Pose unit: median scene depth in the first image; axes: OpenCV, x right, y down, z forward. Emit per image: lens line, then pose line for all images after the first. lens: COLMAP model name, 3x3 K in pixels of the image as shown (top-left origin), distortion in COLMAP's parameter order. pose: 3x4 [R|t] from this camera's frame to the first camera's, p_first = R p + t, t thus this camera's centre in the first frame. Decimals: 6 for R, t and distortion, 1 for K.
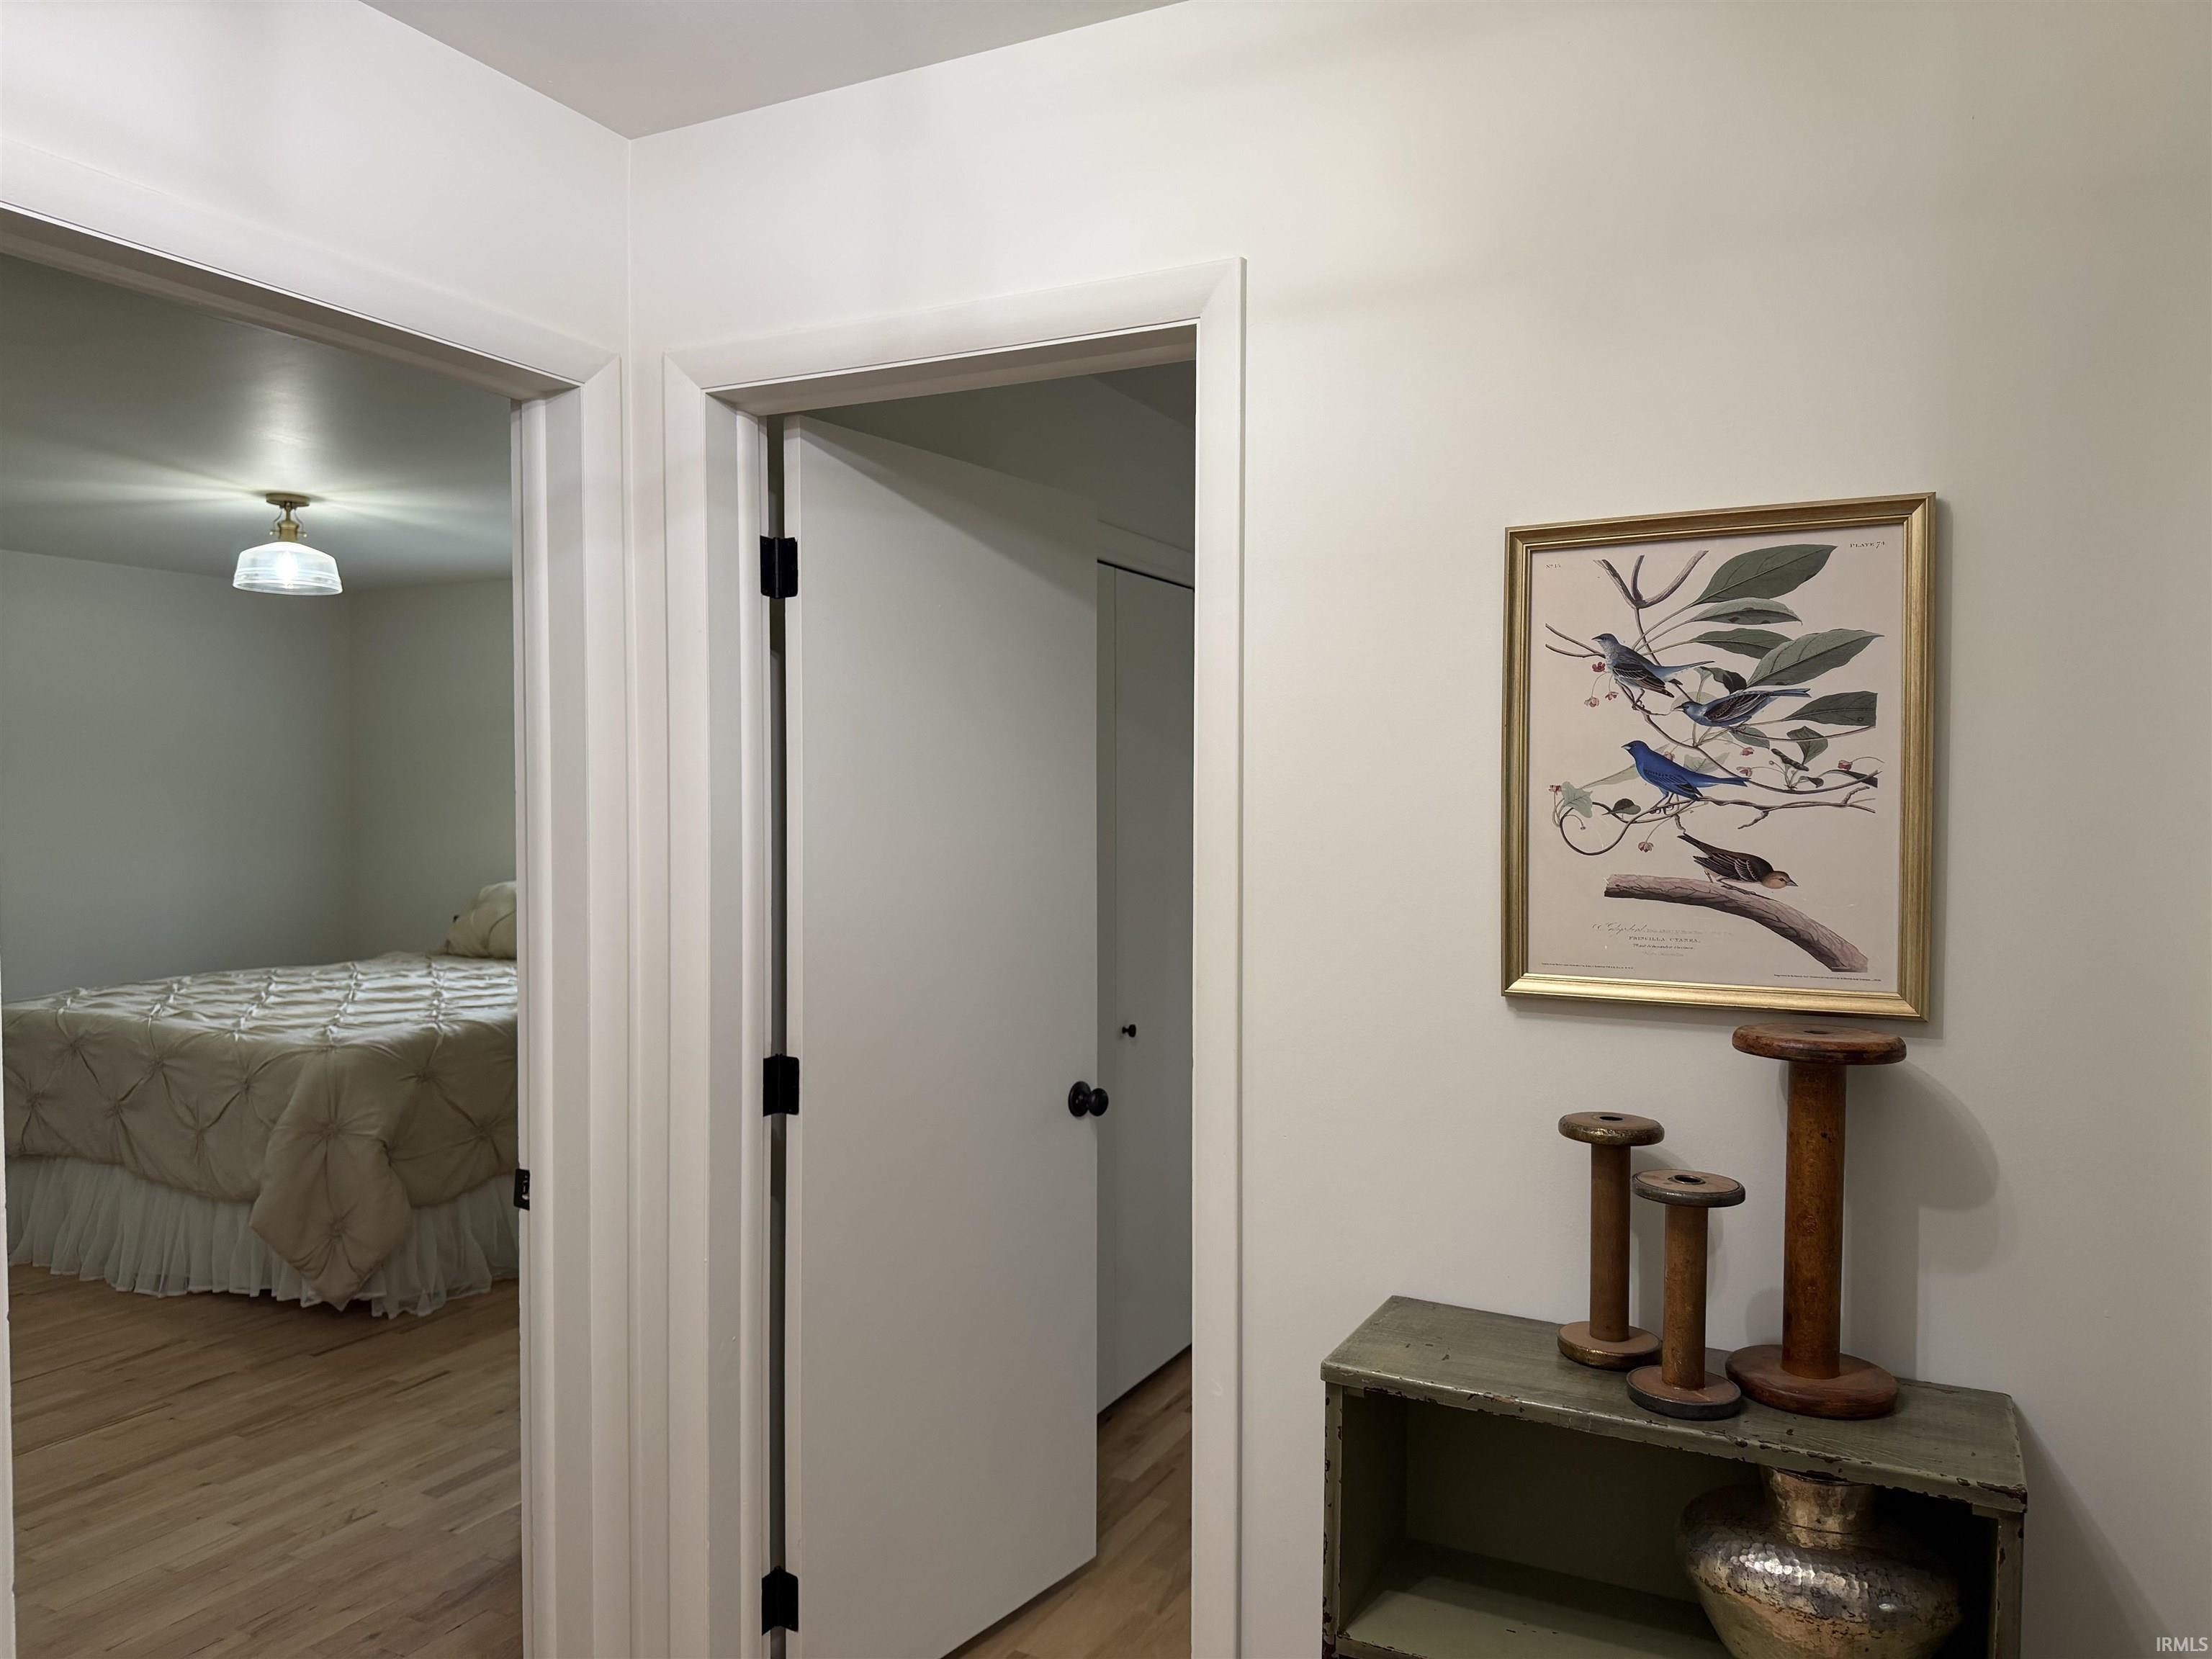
lens RADIAL K [[1545.3, 0, 1106.0], [0, 1545.3, 829.5], [0, 0, 1]] dist [0.079305, -0.104010]
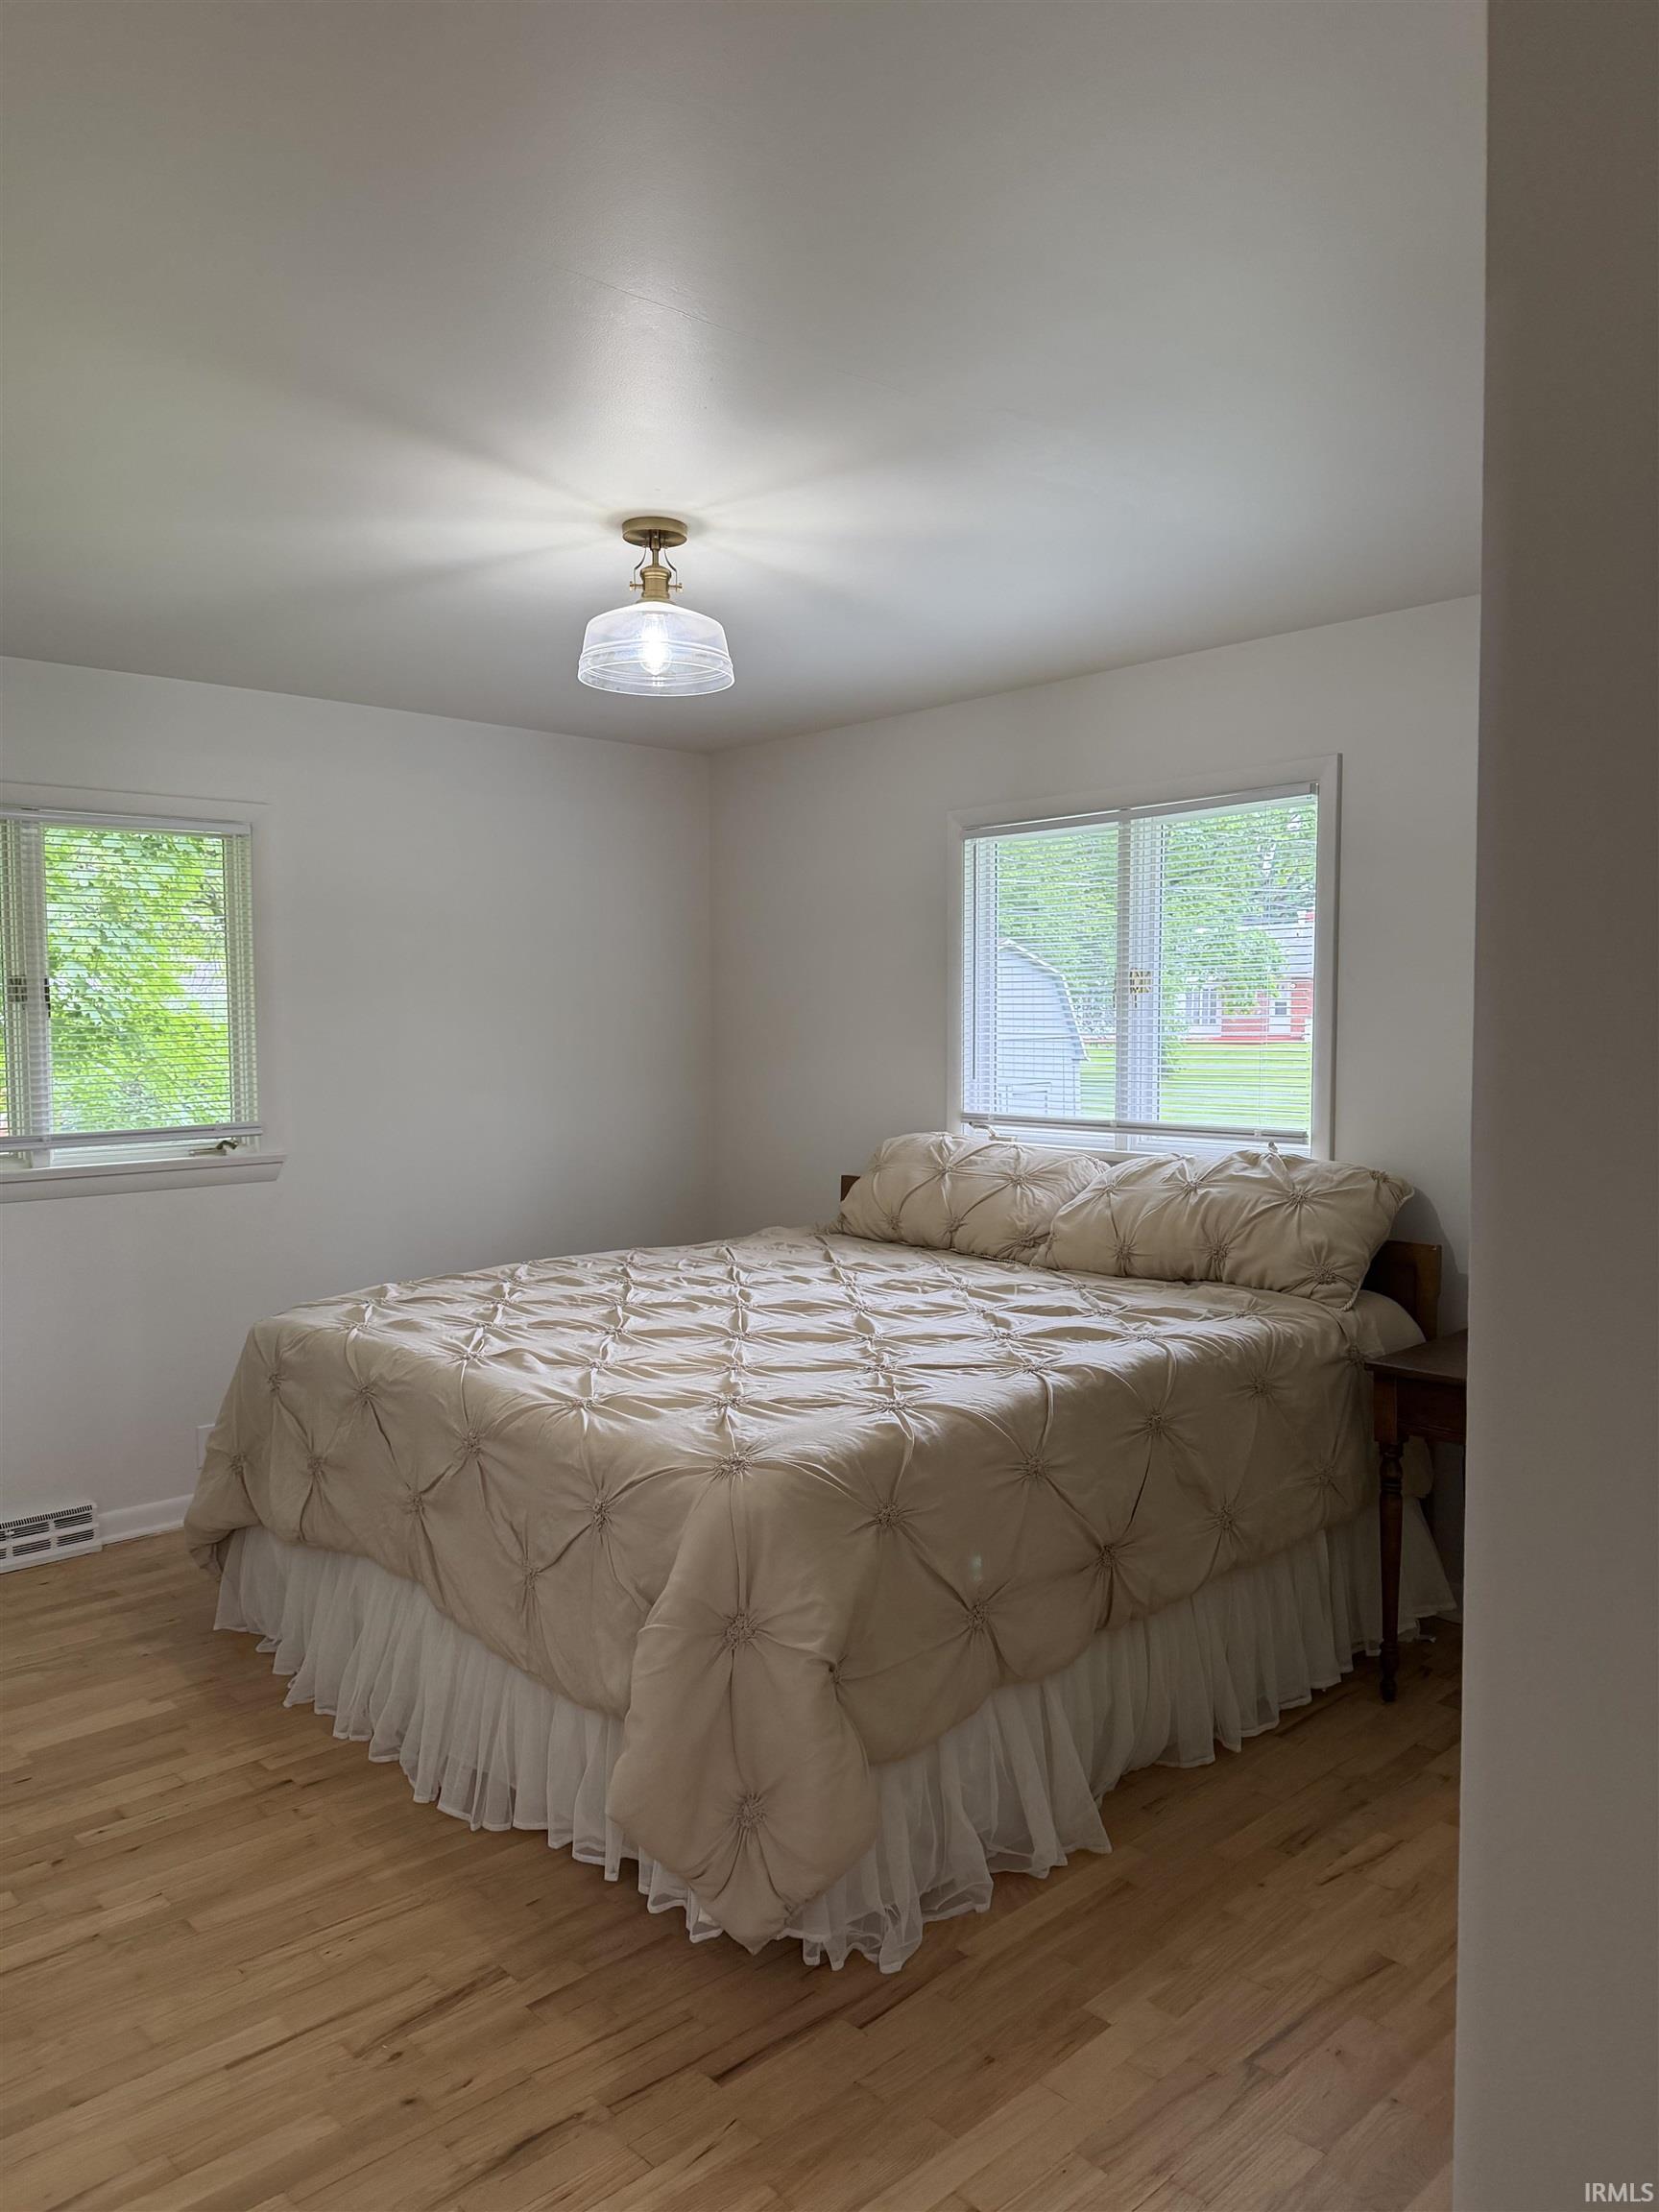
lens RADIAL K [[1557.3, 0, 833.9], [0, 1557.3, 1030.0], [0, 0, 1]] dist [0.116046, -0.163116]
pose [[0.940723, -0.006719, -0.339110, -0.289803], [0.002859, 0.999925, -0.011880, -0.007702], [0.339165, 0.010207, 0.940672, 0.518412]]
